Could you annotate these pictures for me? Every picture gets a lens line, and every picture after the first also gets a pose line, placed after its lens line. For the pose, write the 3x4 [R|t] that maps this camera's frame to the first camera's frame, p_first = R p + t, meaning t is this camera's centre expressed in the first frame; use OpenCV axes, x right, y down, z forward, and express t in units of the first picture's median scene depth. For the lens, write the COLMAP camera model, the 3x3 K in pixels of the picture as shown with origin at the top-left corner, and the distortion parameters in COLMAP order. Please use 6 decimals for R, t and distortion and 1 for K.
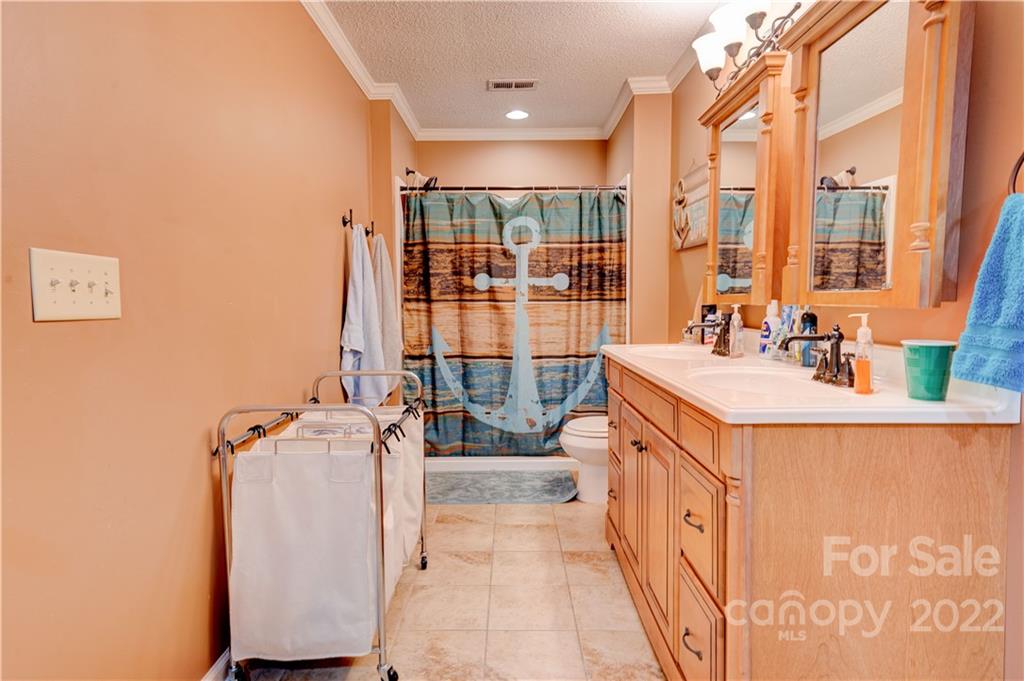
lens RADIAL K [[577.6, 0, 509.7], [0, 577.6, 343.8], [0, 0, 1]] dist [0.022707, 0.010133]
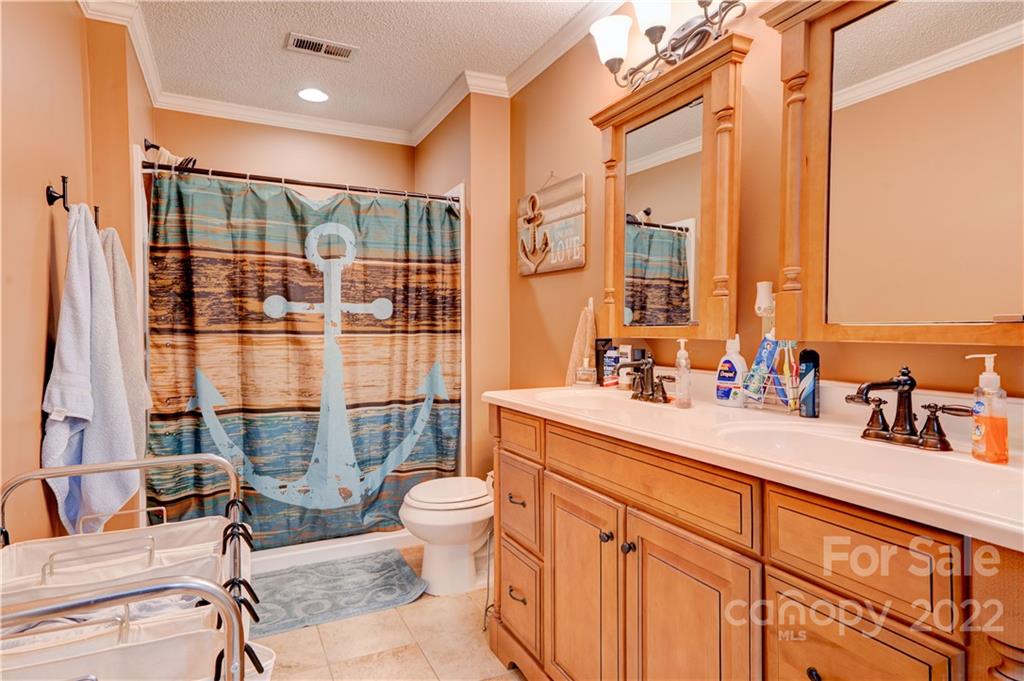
lens RADIAL K [[577.6, 0, 510.0], [0, 577.6, 344.6], [0, 0, 1]] dist [0.022707, 0.010133]
pose [[0.899495, -0.005551, 0.436897, -0.102375], [0.028561, 0.998528, -0.046115, -0.017191], [-0.435998, 0.053959, 0.898329, 0.218560]]
